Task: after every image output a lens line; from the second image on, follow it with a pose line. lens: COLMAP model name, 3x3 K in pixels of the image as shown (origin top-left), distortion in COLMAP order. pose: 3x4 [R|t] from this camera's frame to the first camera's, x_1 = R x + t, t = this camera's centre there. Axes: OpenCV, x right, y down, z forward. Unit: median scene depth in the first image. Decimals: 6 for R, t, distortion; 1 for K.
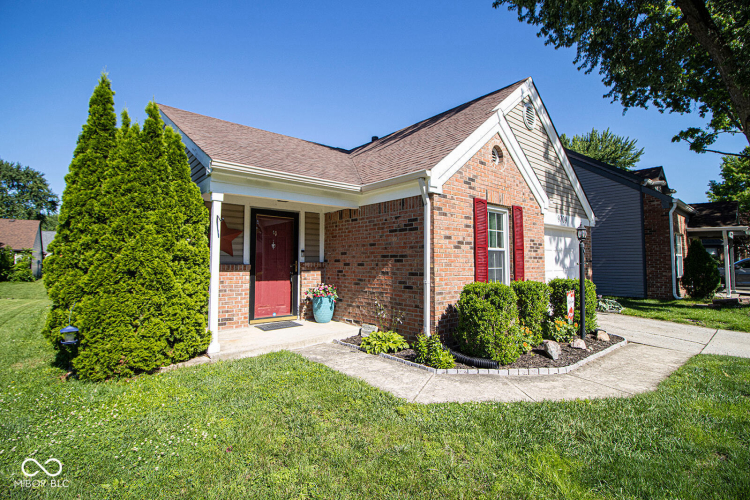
lens RADIAL K [[351.4, 0, 375.8], [0, 351.4, 243.0], [0, 0, 1]] dist [0.001094, -0.013537]
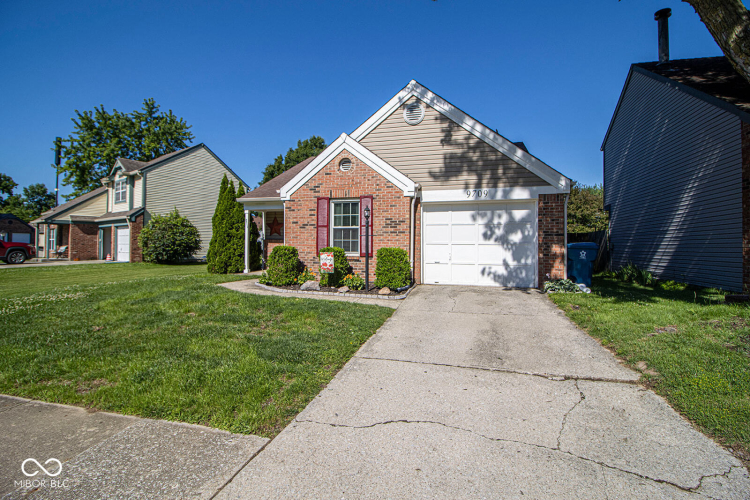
lens RADIAL K [[343.9, 0, 374.9], [0, 343.9, 241.8], [0, 0, 1]] dist [-0.000794, -0.021875]
pose [[0.574955, -0.007232, -0.818153, 1.552183], [0.048076, 0.998532, 0.024959, 0.047830], [0.816772, -0.053683, 0.574458, 0.237689]]
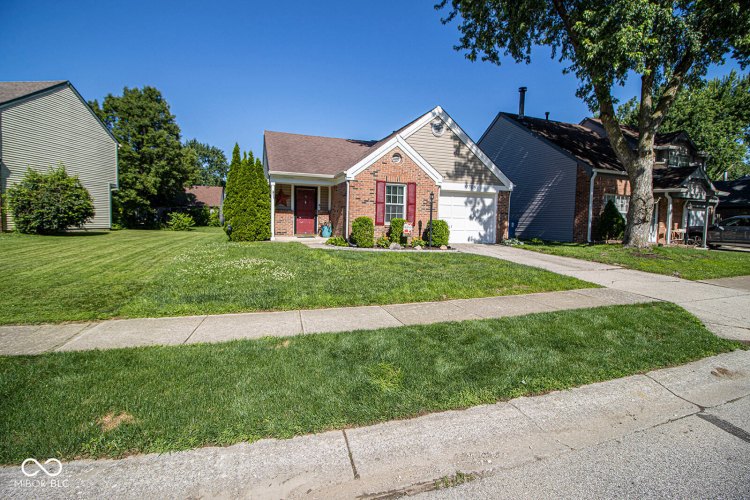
lens RADIAL K [[343.9, 0, 374.9], [0, 343.9, 241.8], [0, 0, 1]] dist [-0.000794, -0.021875]
pose [[0.937256, 0.041966, -0.346108, 0.900269], [-0.003409, 0.993785, 0.111266, 0.011847], [0.348626, -0.103105, 0.931574, -0.913772]]
